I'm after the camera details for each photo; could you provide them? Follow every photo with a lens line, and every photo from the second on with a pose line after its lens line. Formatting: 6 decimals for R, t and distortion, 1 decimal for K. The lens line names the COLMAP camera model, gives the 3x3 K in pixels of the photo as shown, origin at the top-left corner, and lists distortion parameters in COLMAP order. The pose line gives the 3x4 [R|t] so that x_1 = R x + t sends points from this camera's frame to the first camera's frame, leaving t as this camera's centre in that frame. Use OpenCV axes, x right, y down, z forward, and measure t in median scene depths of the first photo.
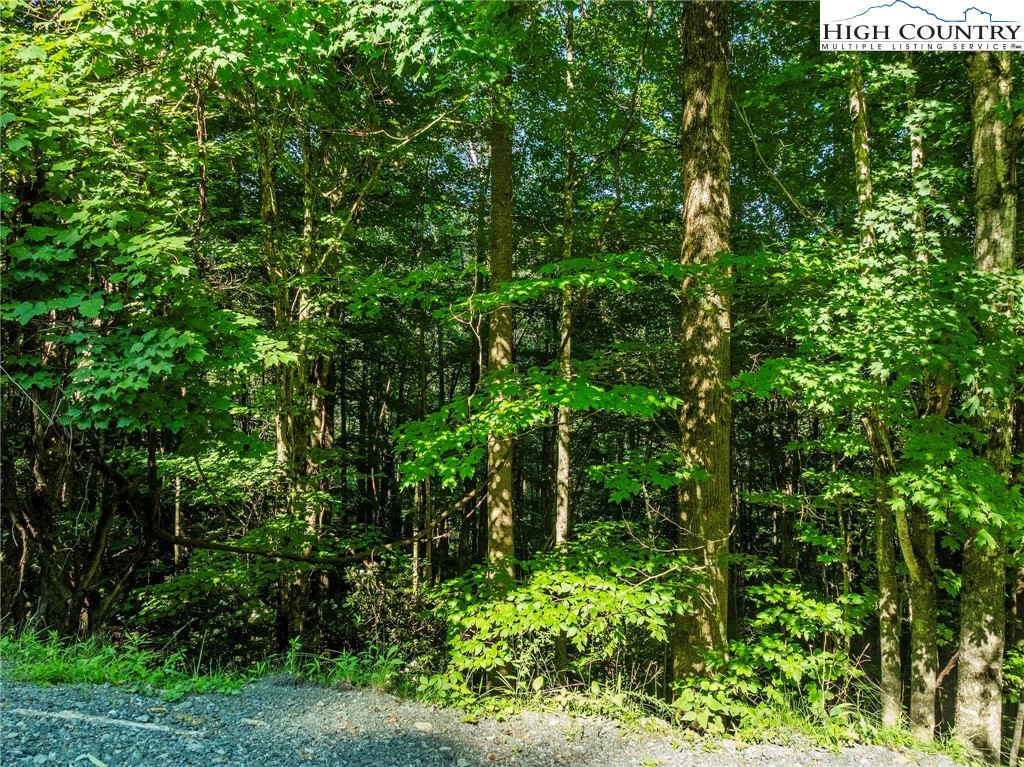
lens RADIAL K [[718.7, 0, 512.7], [0, 718.7, 383.5], [0, 0, 1]] dist [-0.043413, 0.009405]
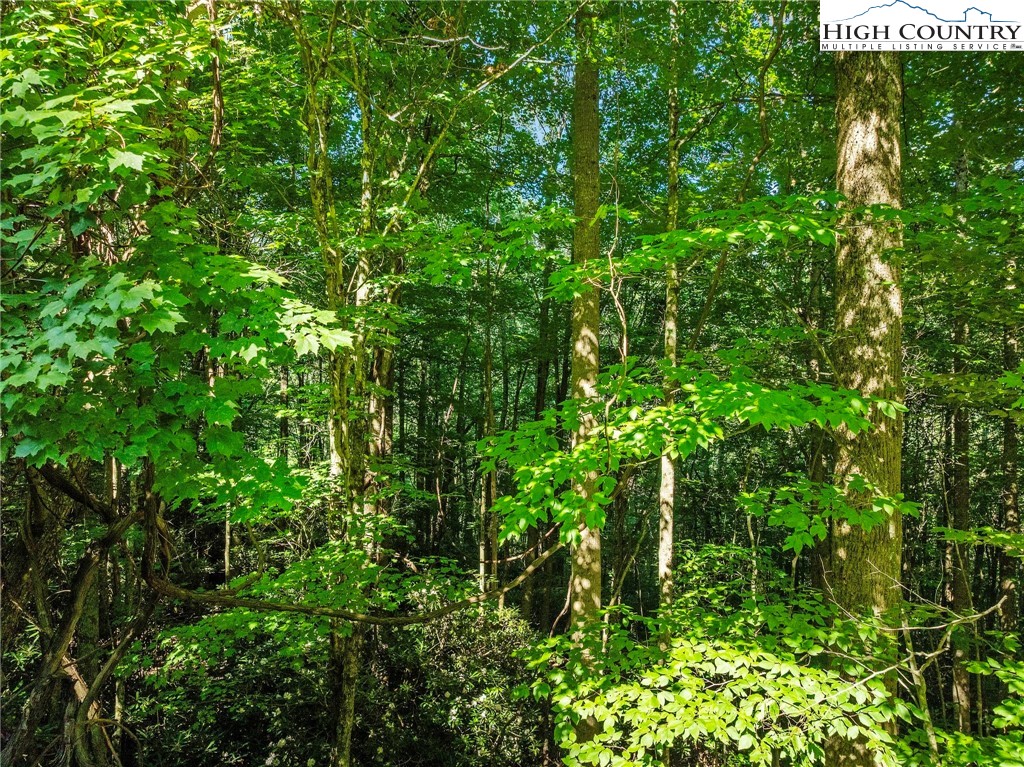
lens RADIAL K [[718.7, 0, 512.4], [0, 718.7, 383.5], [0, 0, 1]] dist [-0.043413, 0.009405]
pose [[0.997048, 0.000781, -0.076775, -0.058357], [-0.000806, 1.000000, -0.000298, 0.001928], [0.076775, 0.000359, 0.997048, 0.201610]]
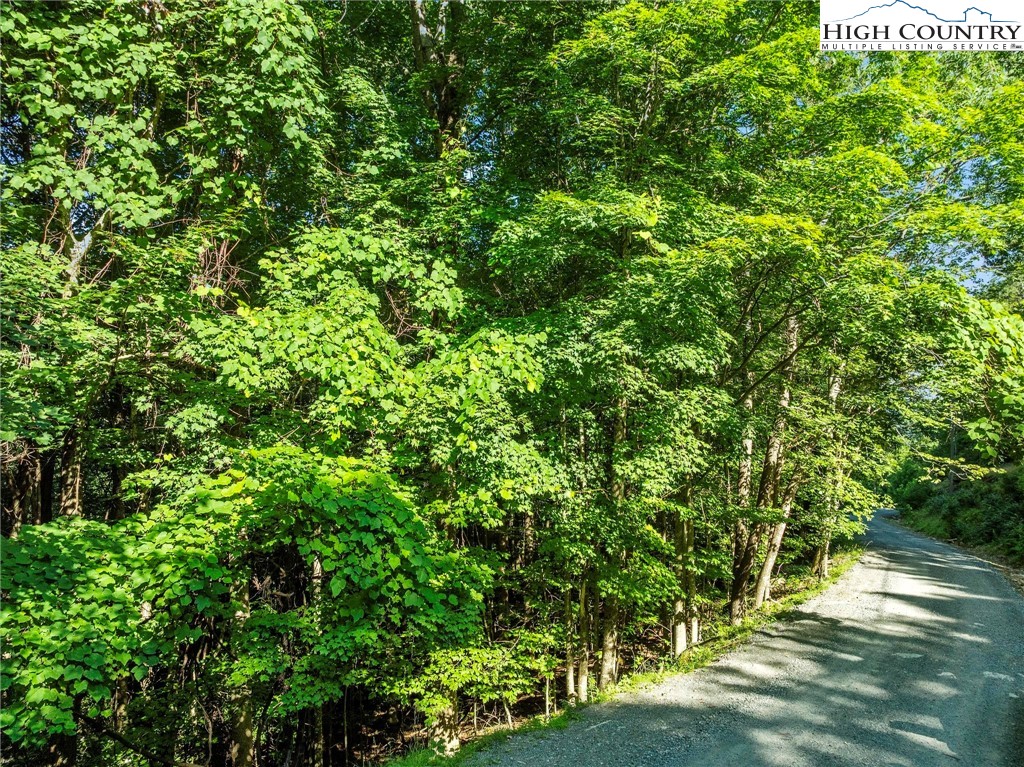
lens RADIAL K [[718.7, 0, 513.8], [0, 718.7, 381.4], [0, 0, 1]] dist [-0.043413, 0.009405]
pose [[0.677033, 0.006036, 0.735928, -0.911961], [-0.008642, 0.999963, -0.000251, -0.341620], [-0.735902, -0.006190, 0.677059, -0.312775]]
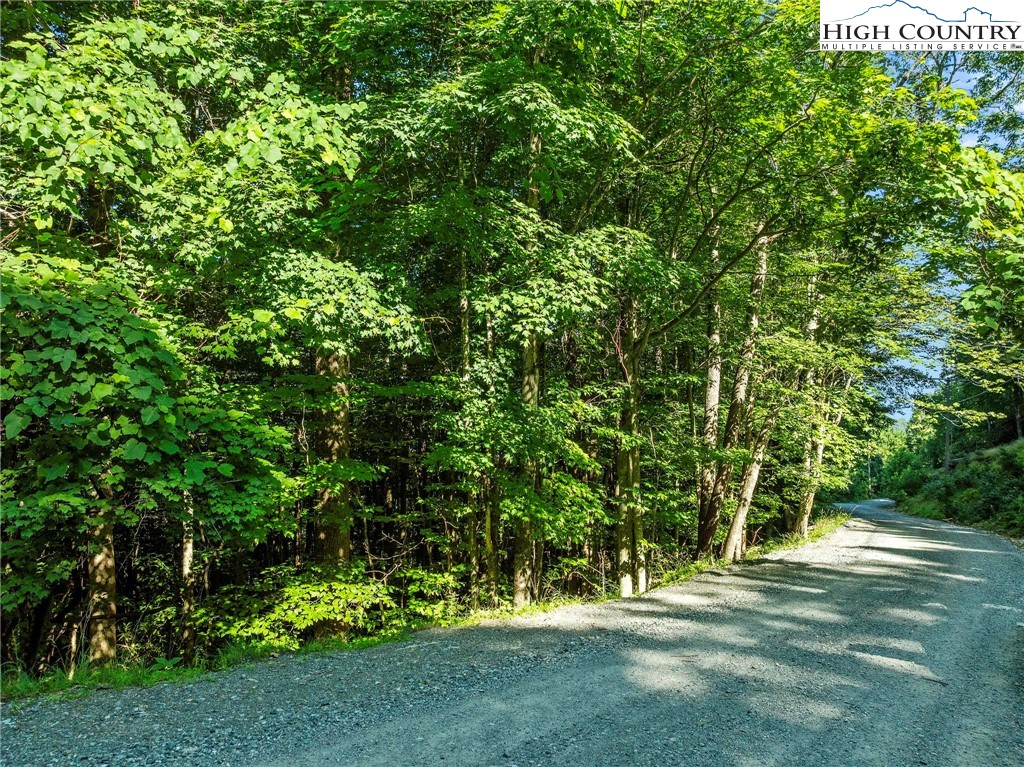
lens RADIAL K [[718.7, 0, 516.6], [0, 718.7, 386.9], [0, 0, 1]] dist [-0.043413, 0.009405]
pose [[0.672809, 0.002435, 0.739812, -0.562574], [-0.008106, 0.999959, 0.004081, -0.124495], [-0.739772, -0.008743, 0.672801, -0.259293]]
